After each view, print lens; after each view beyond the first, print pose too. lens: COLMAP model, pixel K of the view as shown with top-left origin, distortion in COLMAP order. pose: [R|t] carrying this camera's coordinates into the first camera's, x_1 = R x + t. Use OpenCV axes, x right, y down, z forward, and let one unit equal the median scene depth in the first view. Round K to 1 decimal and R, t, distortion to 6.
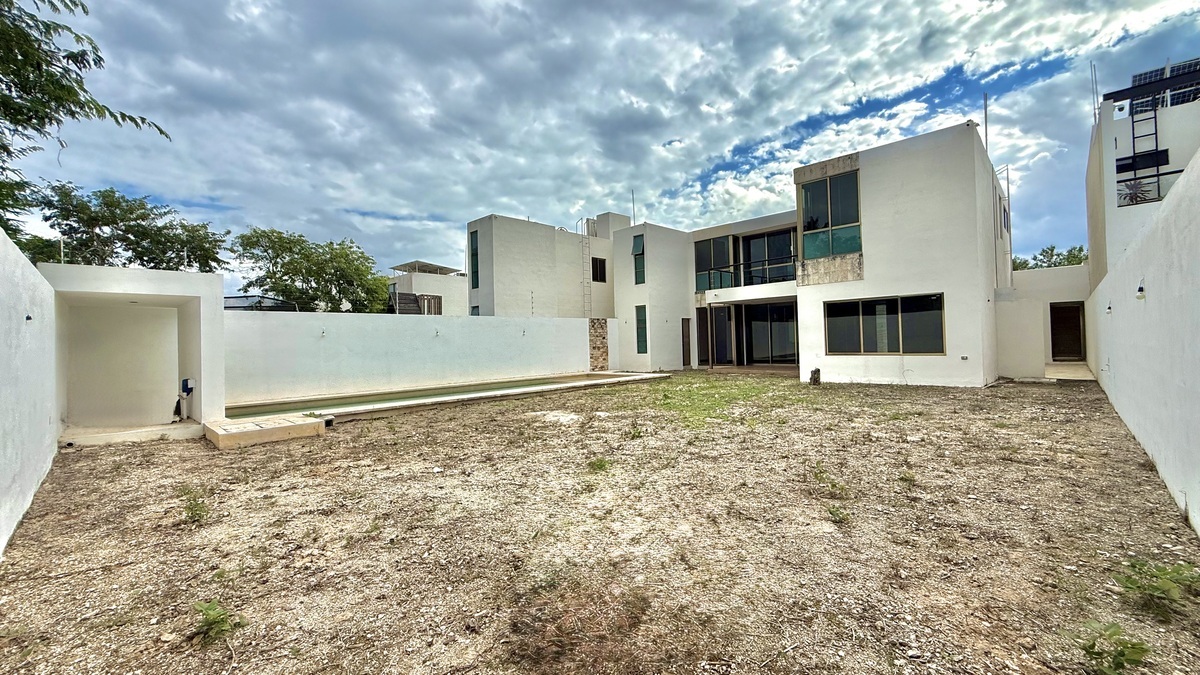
lens RADIAL K [[478.9, 0, 600.3], [0, 478.9, 332.8], [0, 0, 1]] dist [0.001106, -0.001566]
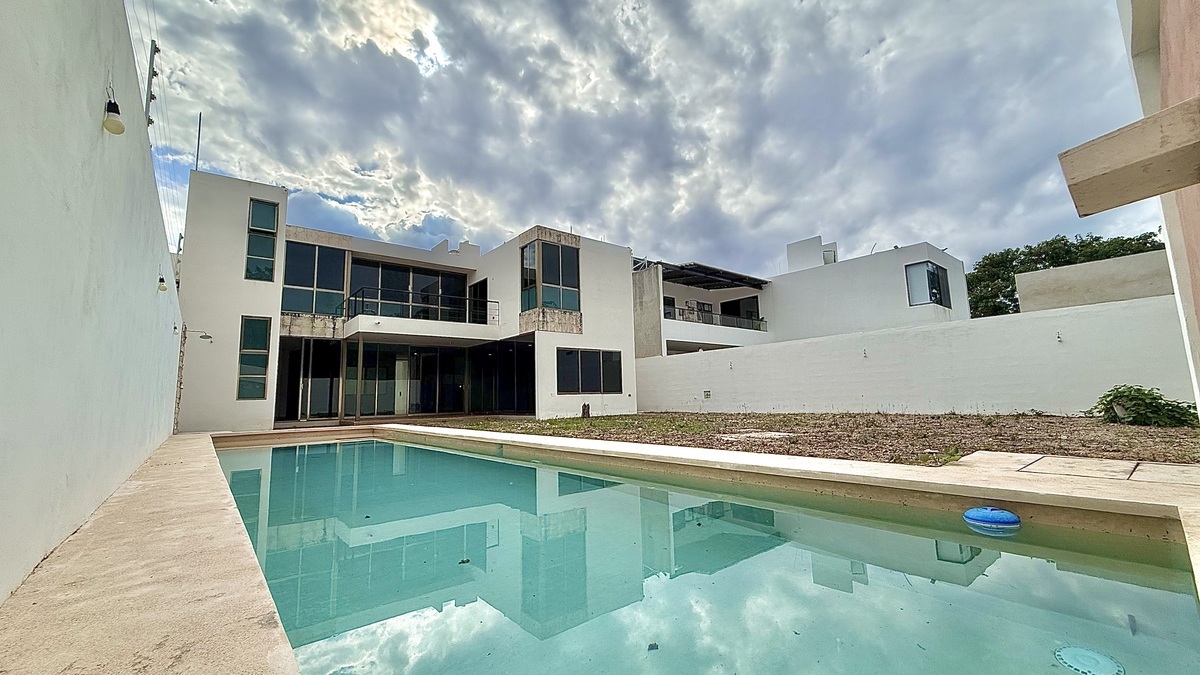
lens RADIAL K [[478.9, 0, 591.8], [0, 478.9, 336.2], [0, 0, 1]] dist [0.001106, -0.001566]
pose [[0.116257, 0.163344, 0.979695, -0.400860], [0.005135, 0.986272, -0.165050, 0.060163], [-0.993206, 0.024219, 0.113822, 0.492630]]
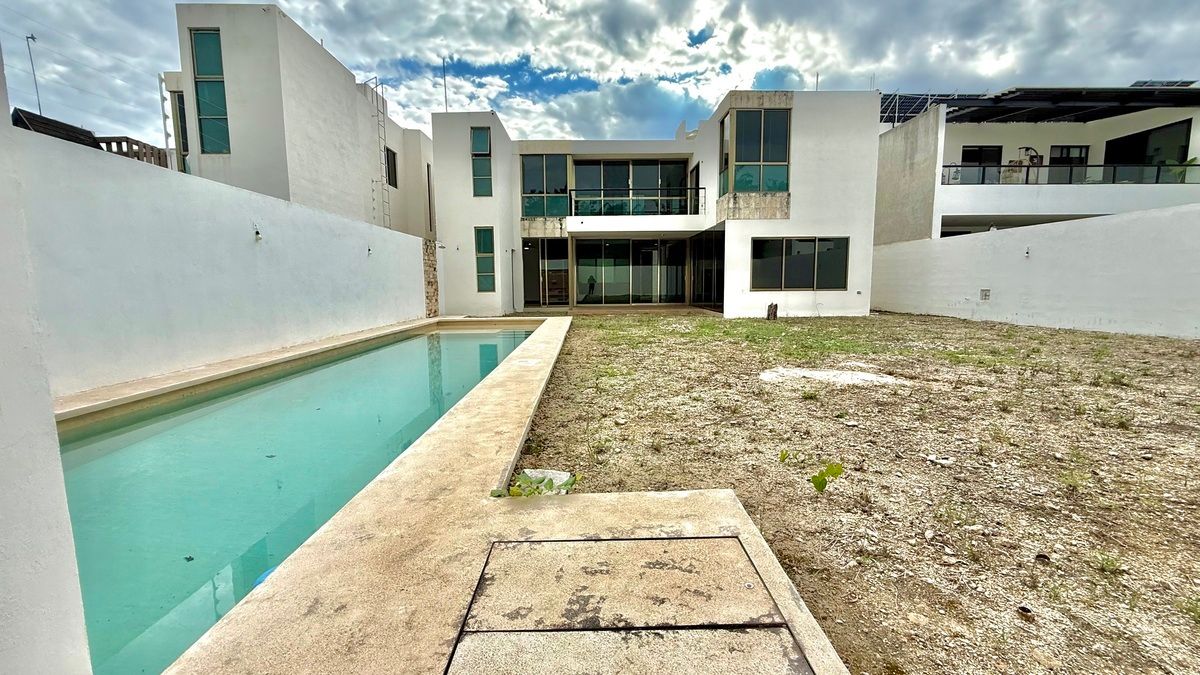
lens RADIAL K [[478.9, 0, 590.8], [0, 478.9, 350.0], [0, 0, 1]] dist [0.001106, -0.001566]
pose [[0.706054, -0.064436, 0.705221, -0.308941], [-0.029898, 0.992251, 0.120595, 0.035985], [-0.707527, -0.106231, 0.698656, 0.320431]]
